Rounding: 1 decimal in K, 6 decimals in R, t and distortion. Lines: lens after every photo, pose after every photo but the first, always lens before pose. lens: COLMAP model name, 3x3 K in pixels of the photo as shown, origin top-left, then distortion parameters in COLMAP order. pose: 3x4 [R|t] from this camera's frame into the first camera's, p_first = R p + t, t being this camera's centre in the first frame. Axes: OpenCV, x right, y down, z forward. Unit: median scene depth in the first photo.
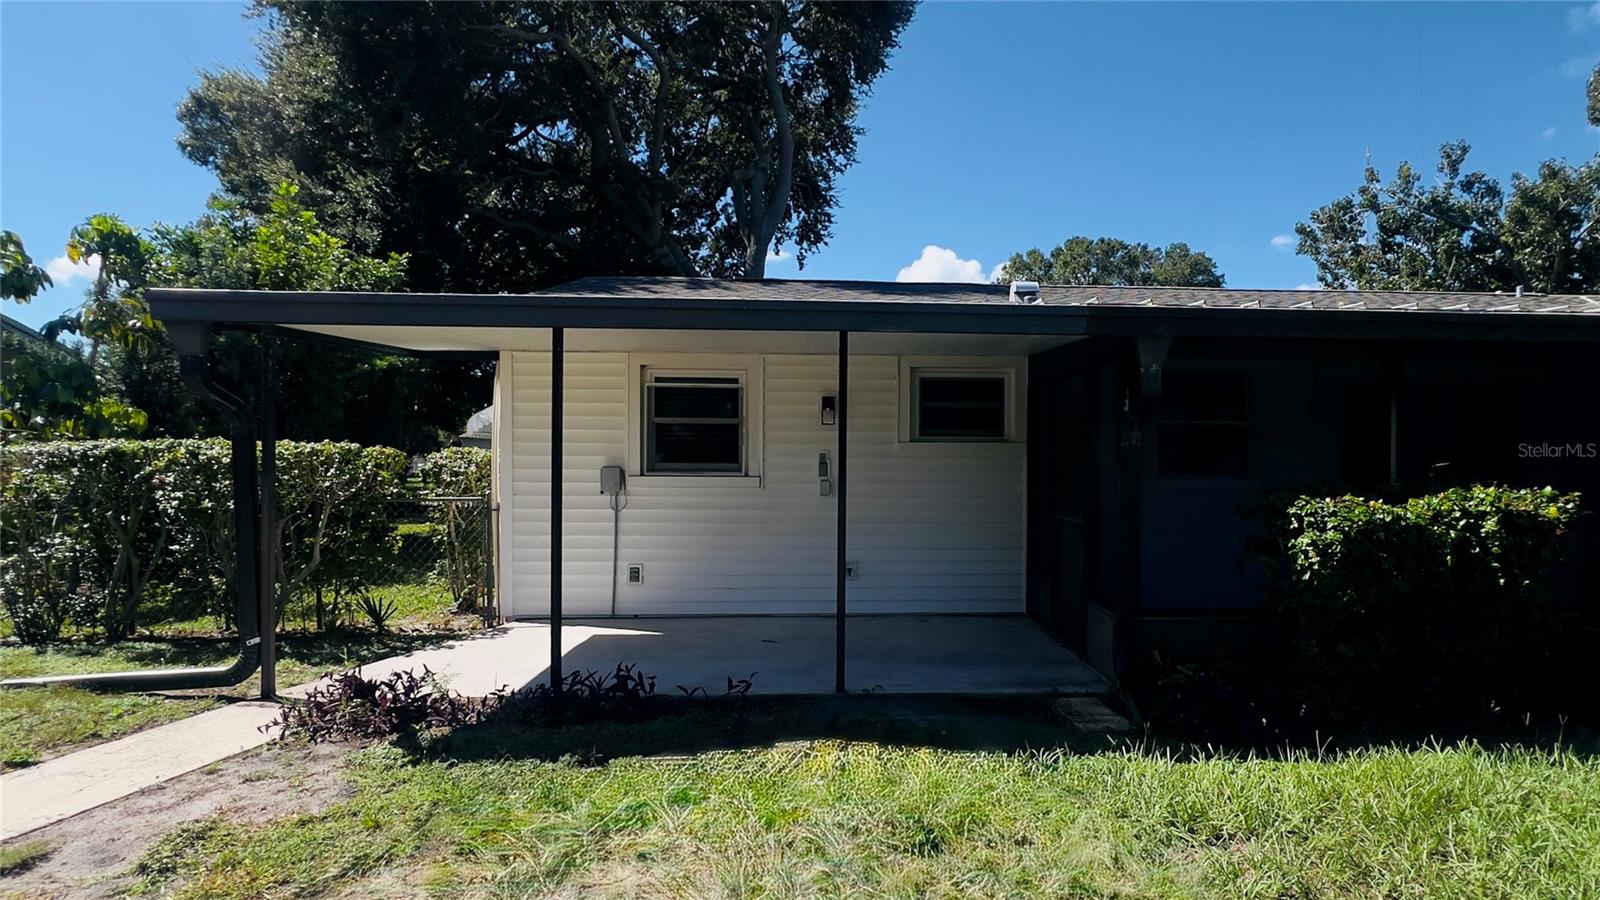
lens RADIAL K [[637.1, 0, 798.9], [0, 637.1, 455.0], [0, 0, 1]] dist [-0.002672, 0.000359]
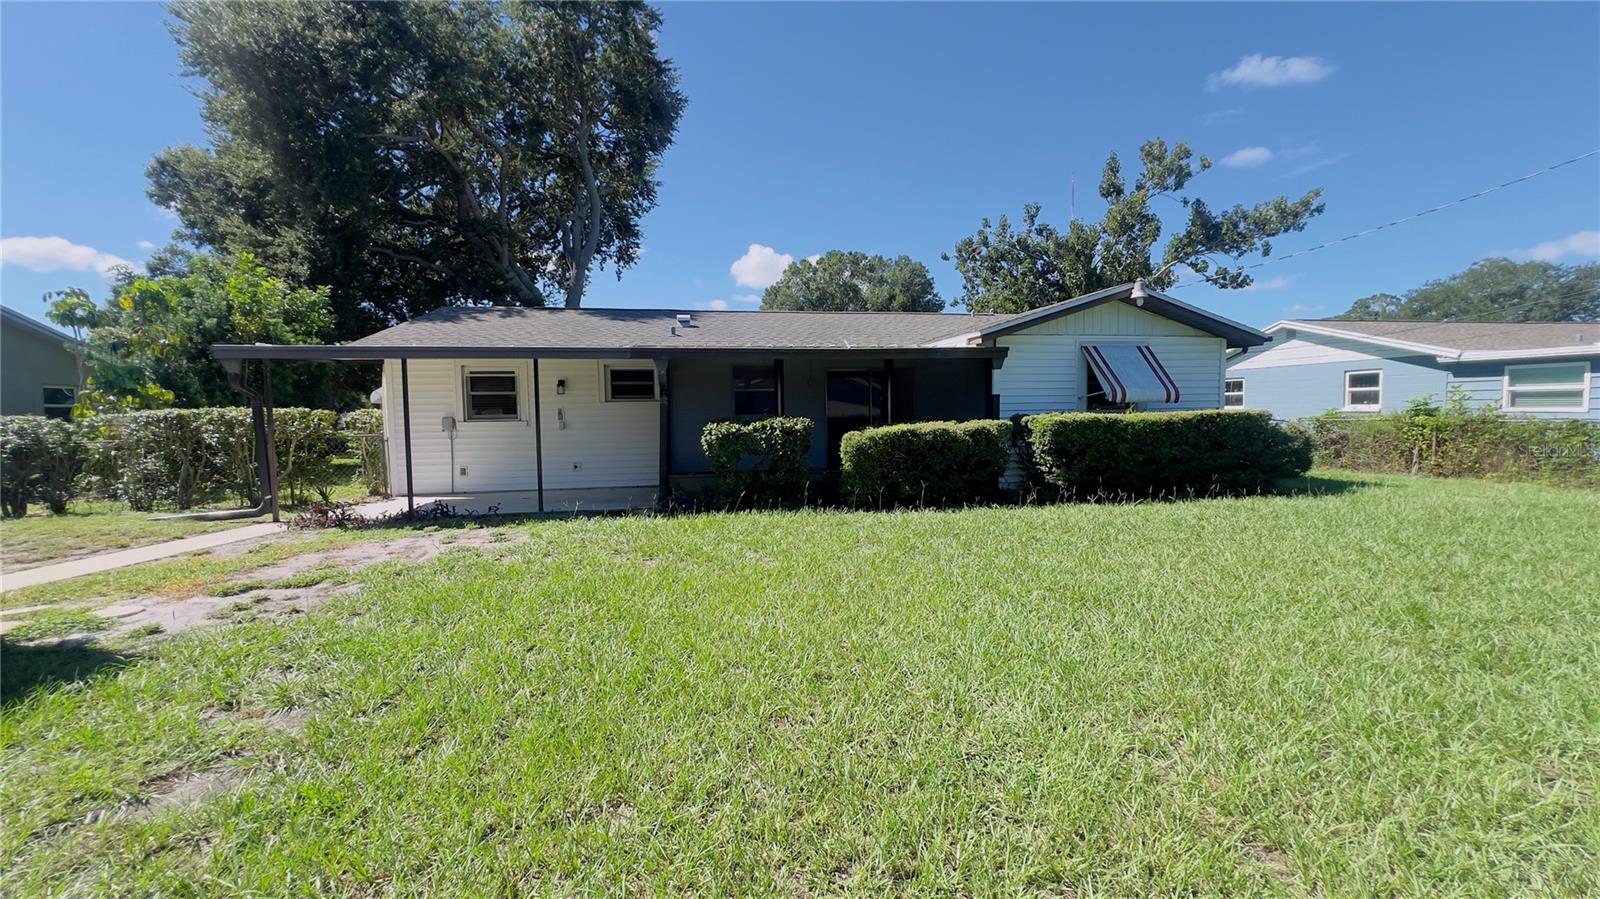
lens RADIAL K [[637.1, 0, 830.6], [0, 637.1, 434.8], [0, 0, 1]] dist [-0.002672, 0.000359]
pose [[0.993940, -0.023892, 0.107296, 0.465997], [0.018583, 0.998566, 0.050206, -0.003553], [-0.108342, -0.047907, 0.992959, -0.756524]]
